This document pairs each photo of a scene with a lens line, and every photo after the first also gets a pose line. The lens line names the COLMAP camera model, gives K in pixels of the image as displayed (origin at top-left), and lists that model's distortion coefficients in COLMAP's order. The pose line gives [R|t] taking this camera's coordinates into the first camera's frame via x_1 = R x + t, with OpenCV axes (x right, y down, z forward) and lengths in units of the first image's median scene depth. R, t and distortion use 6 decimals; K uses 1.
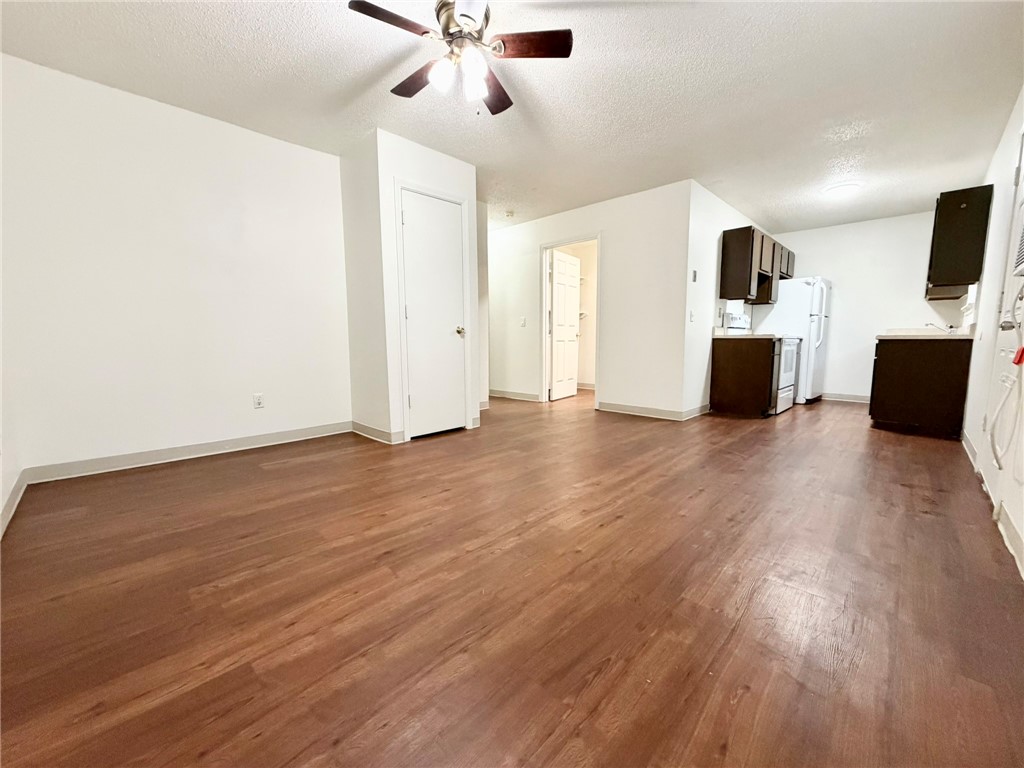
lens RADIAL K [[408.2, 0, 509.3], [0, 408.2, 386.6], [0, 0, 1]] dist [-0.007464, -0.000273]
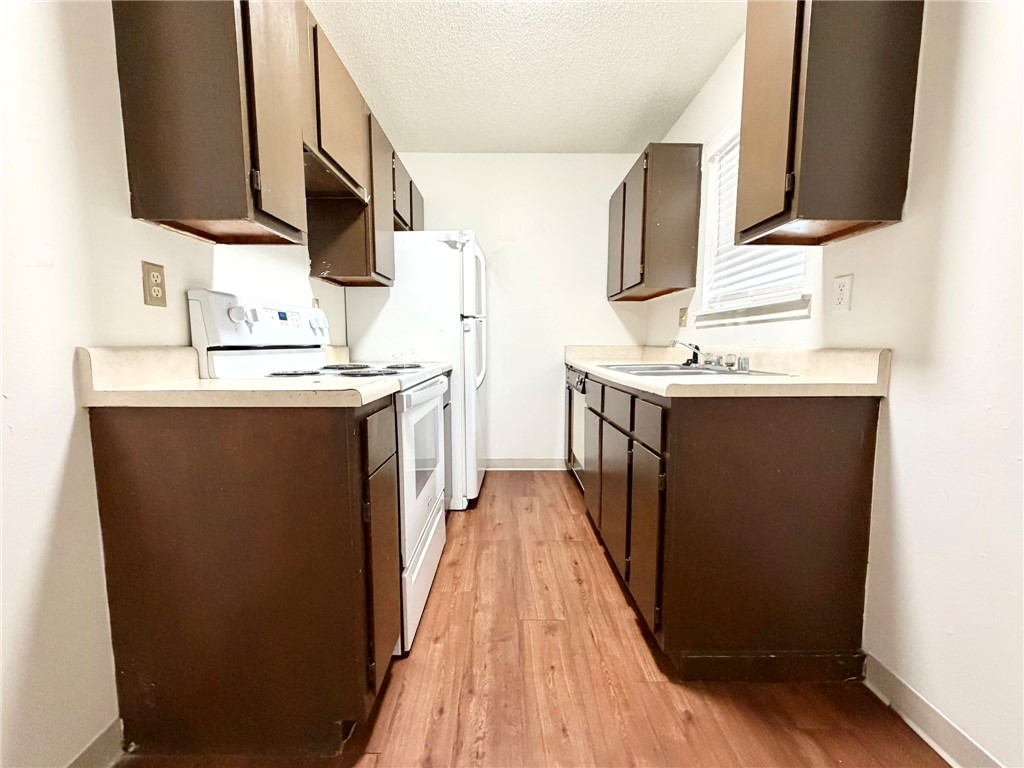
lens RADIAL K [[408.2, 0, 509.3], [0, 408.2, 386.6], [0, 0, 1]] dist [-0.007464, -0.000273]
pose [[0.707599, -0.072066, 0.702930, 0.556389], [0.081762, 0.996454, 0.019853, -0.126655], [-0.701868, 0.043425, 0.710982, 0.787380]]
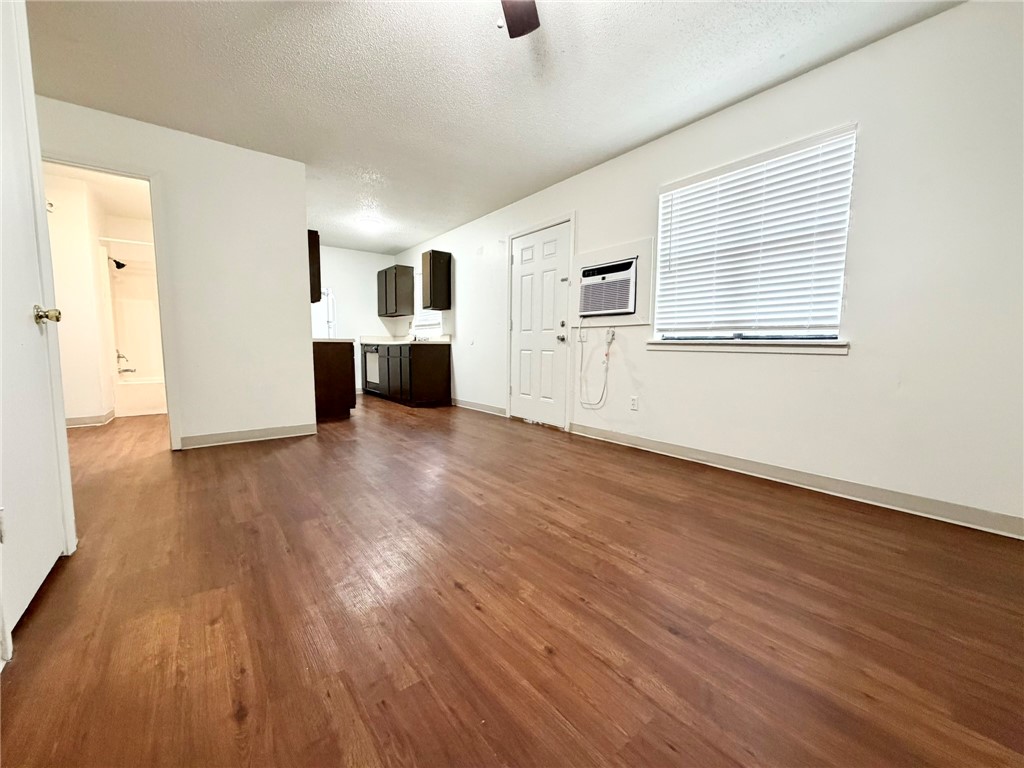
lens RADIAL K [[408.2, 0, 509.3], [0, 408.2, 386.6], [0, 0, 1]] dist [-0.007464, -0.000273]
pose [[0.136697, -0.095115, 0.986036, -0.387399], [0.105088, 0.991155, 0.081040, -0.045426], [-0.985023, 0.092543, 0.145484, 0.434945]]
